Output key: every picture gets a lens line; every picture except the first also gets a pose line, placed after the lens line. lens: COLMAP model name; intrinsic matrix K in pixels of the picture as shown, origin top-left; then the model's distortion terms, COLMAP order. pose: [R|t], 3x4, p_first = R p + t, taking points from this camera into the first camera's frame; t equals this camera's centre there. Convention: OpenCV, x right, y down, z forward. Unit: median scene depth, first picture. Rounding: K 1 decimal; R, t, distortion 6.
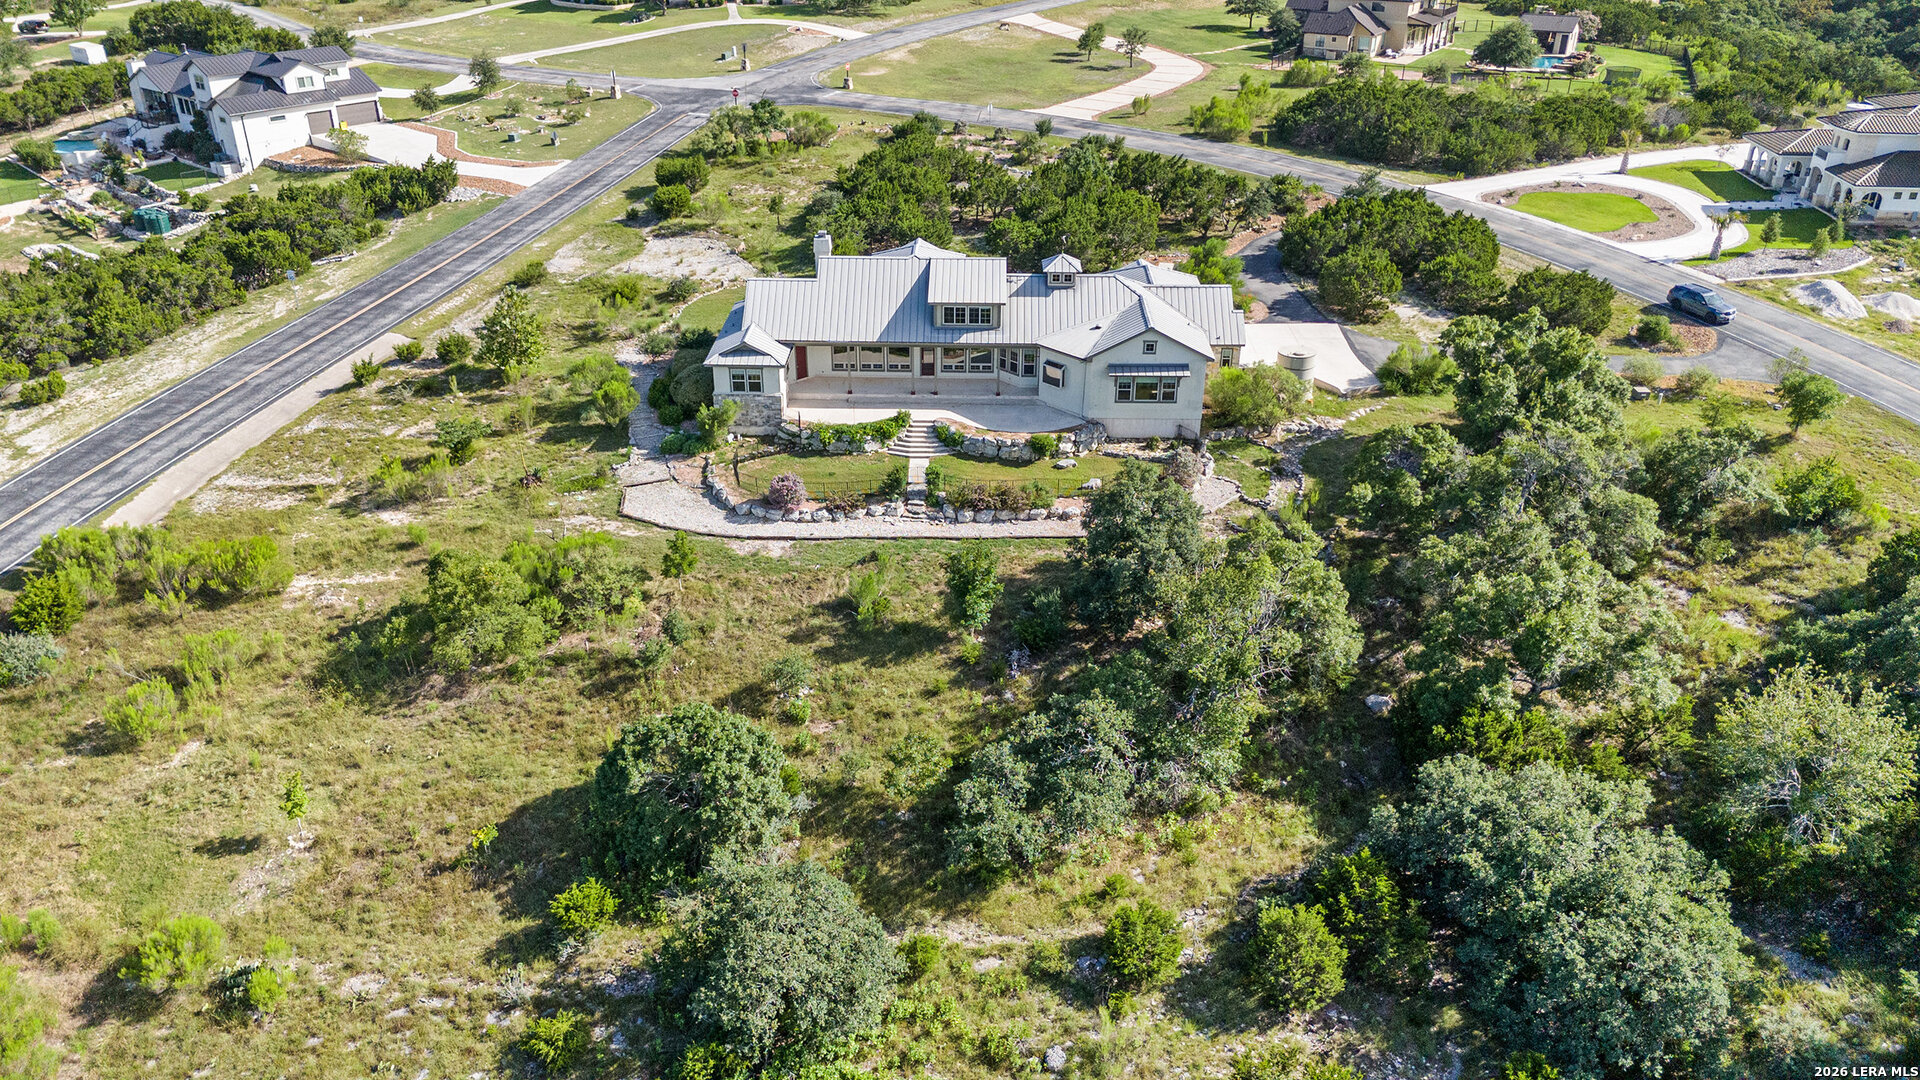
lens RADIAL K [[1423.7, 0, 965.1], [0, 1423.7, 531.6], [0, 0, 1]] dist [0.096649, -0.118480]
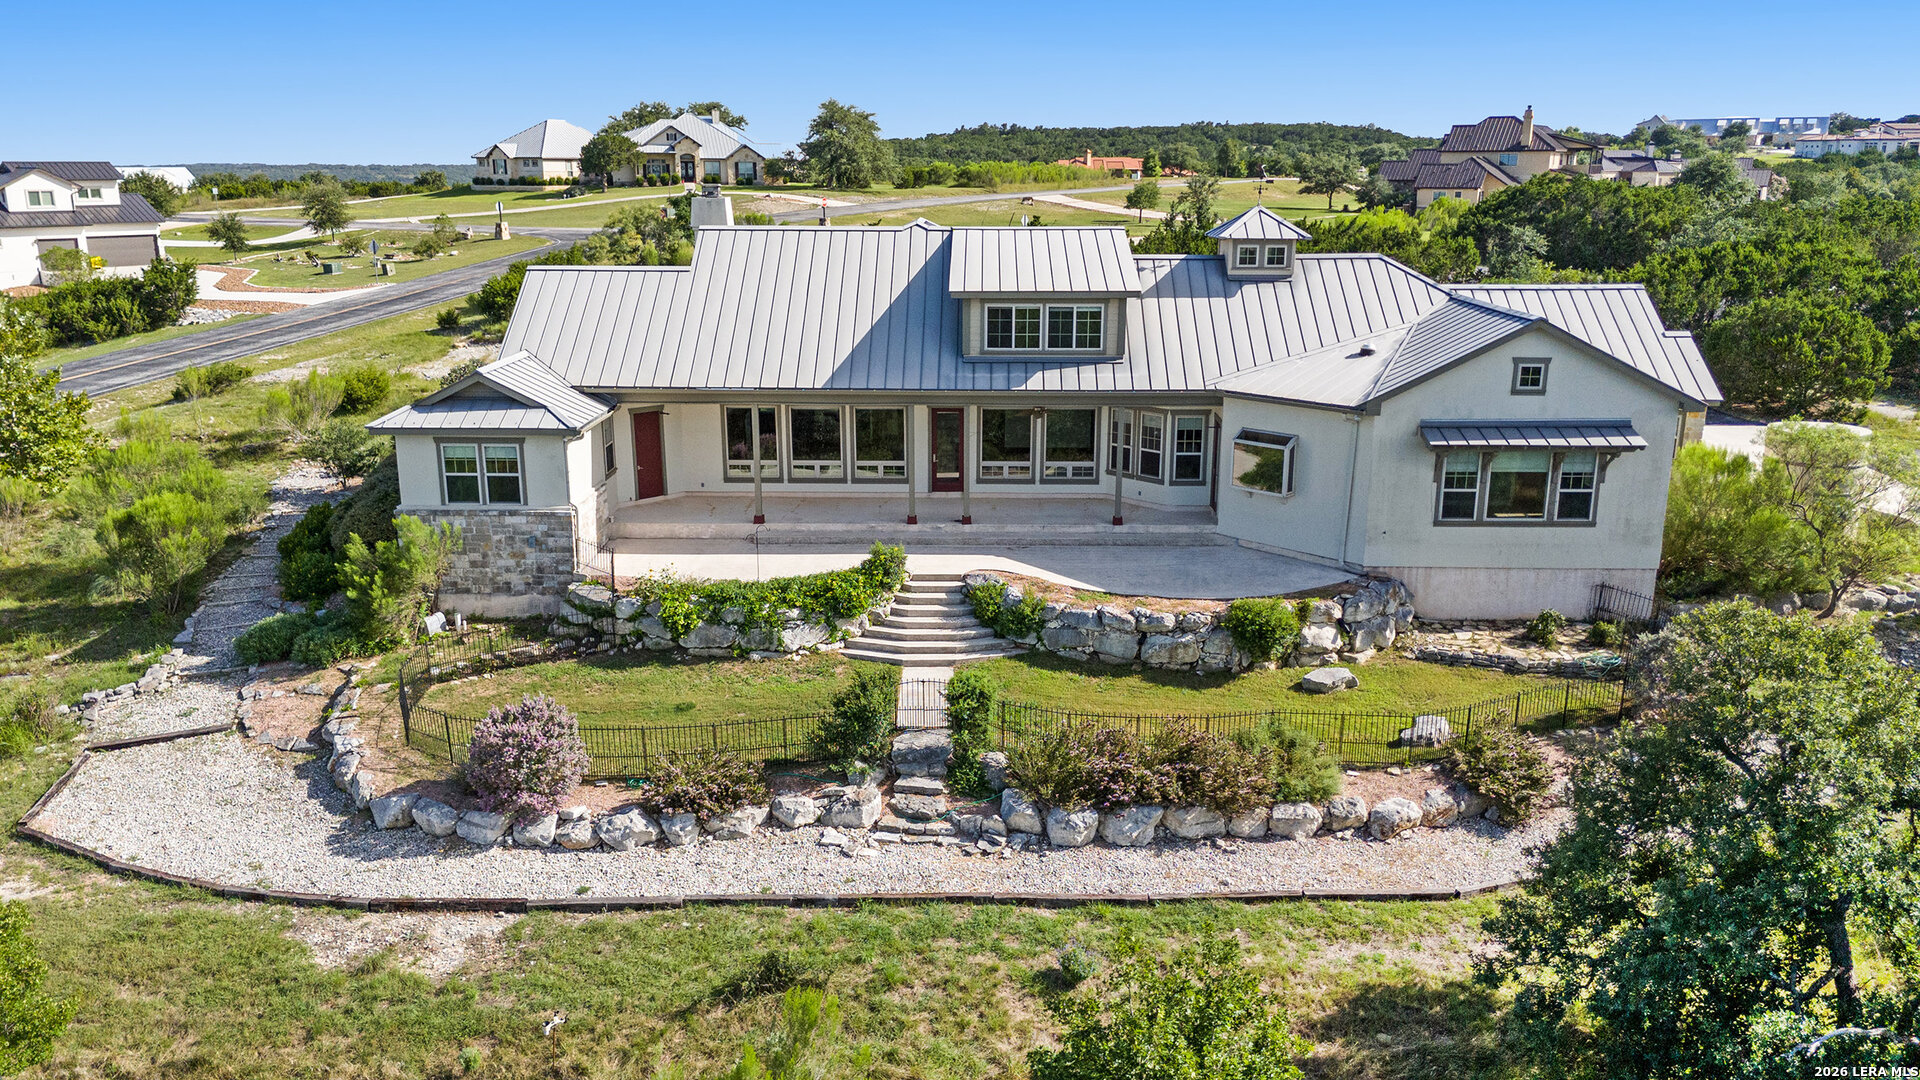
lens RADIAL K [[1423.7, 0, 965.1], [0, 1423.7, 531.6], [0, 0, 1]] dist [0.096649, -0.118480]
pose [[0.999987, -0.004910, 0.001437, -0.022635], [0.005102, 0.977531, -0.210728, -0.007511], [-0.000370, 0.210733, 0.977544, 0.626312]]
